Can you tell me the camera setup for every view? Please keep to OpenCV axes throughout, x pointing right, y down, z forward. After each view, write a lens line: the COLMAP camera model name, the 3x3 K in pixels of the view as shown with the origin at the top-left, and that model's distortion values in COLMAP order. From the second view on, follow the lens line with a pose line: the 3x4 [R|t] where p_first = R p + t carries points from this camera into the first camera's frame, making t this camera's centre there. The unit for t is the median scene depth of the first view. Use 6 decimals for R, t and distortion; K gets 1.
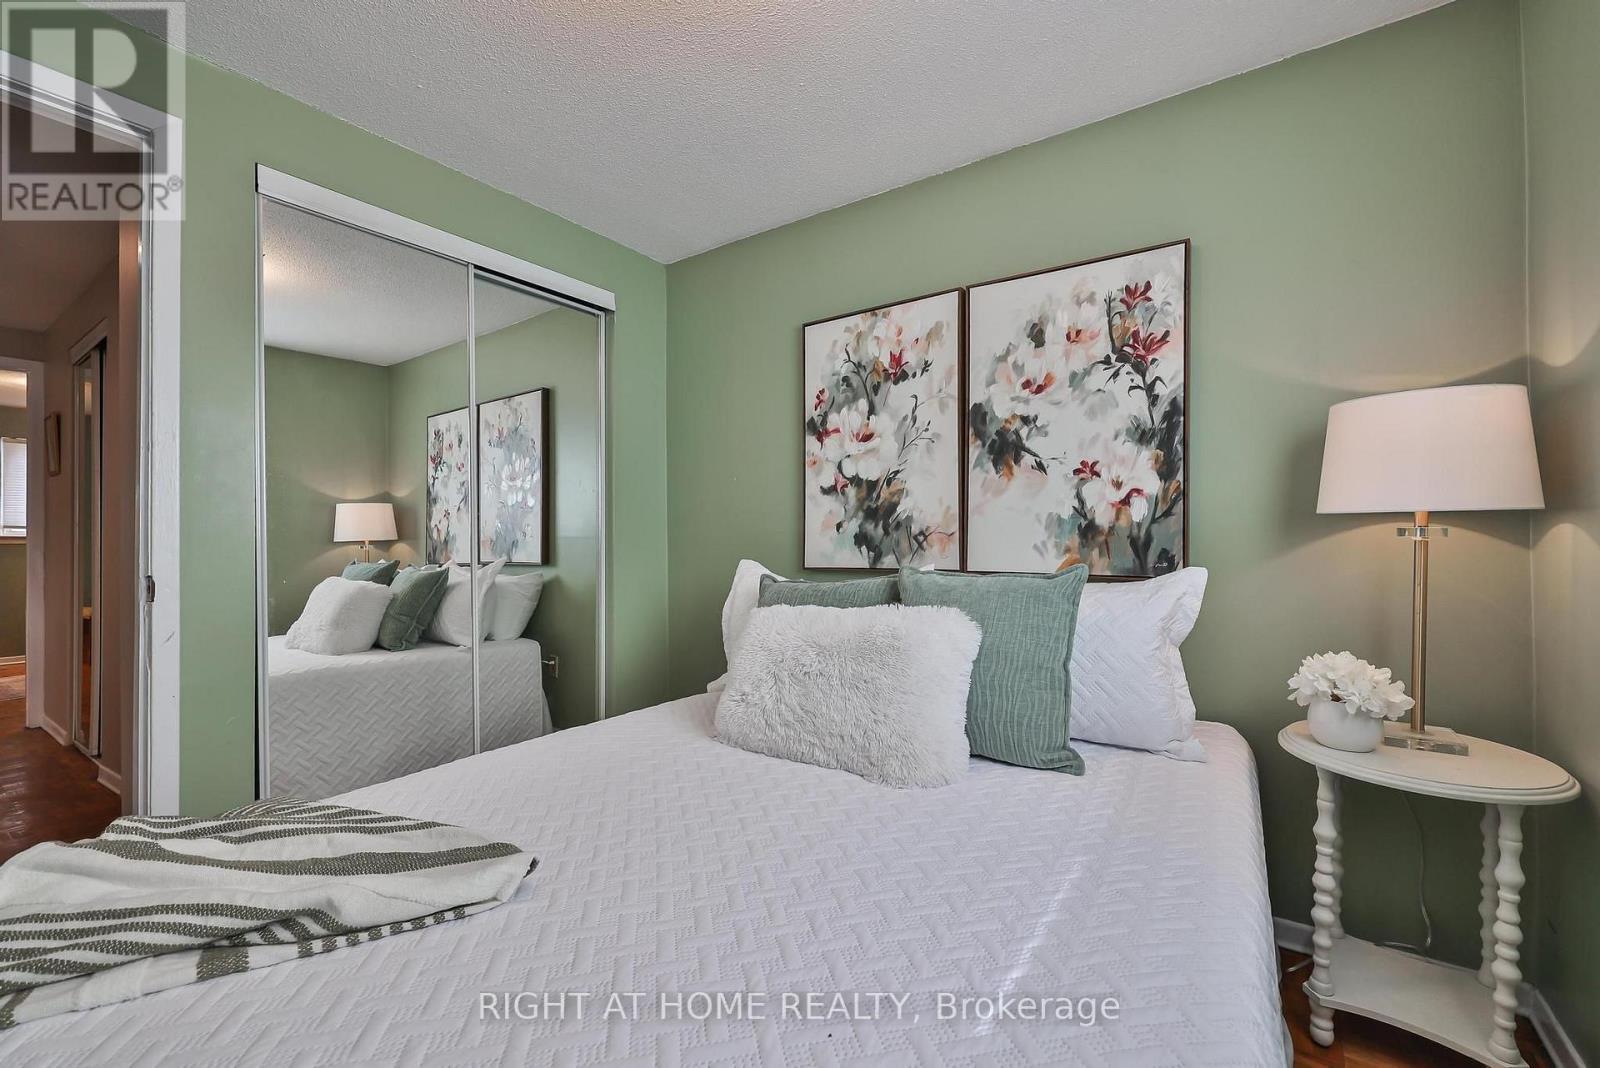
lens RADIAL K [[643.3, 0, 800.7], [0, 643.3, 533.1], [0, 0, 1]] dist [-0.001504, -0.000124]
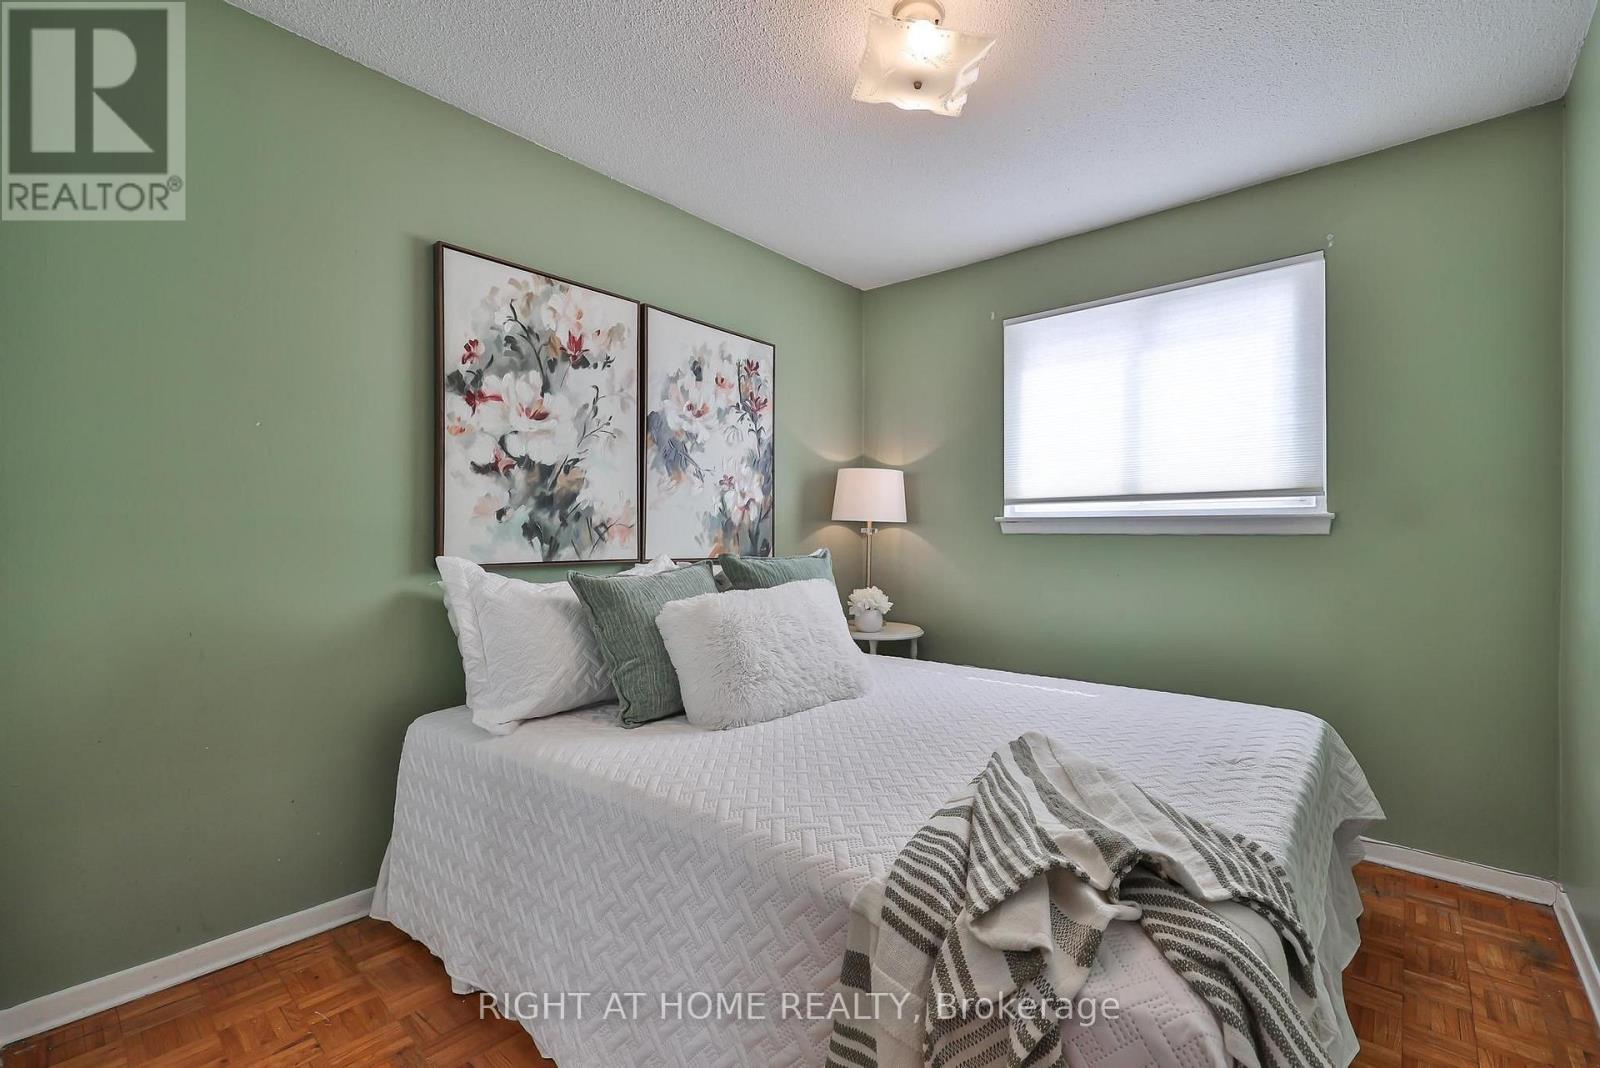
lens RADIAL K [[672.0, 0, 801.2], [0, 672.0, 541.6], [0, 0, 1]] dist [0.001923, 0.000027]
pose [[0.150576, 0.001651, 0.988597, -0.811456], [-0.008869, 0.999961, -0.000319, 0.024386], [-0.988559, -0.008720, 0.150585, 0.530469]]
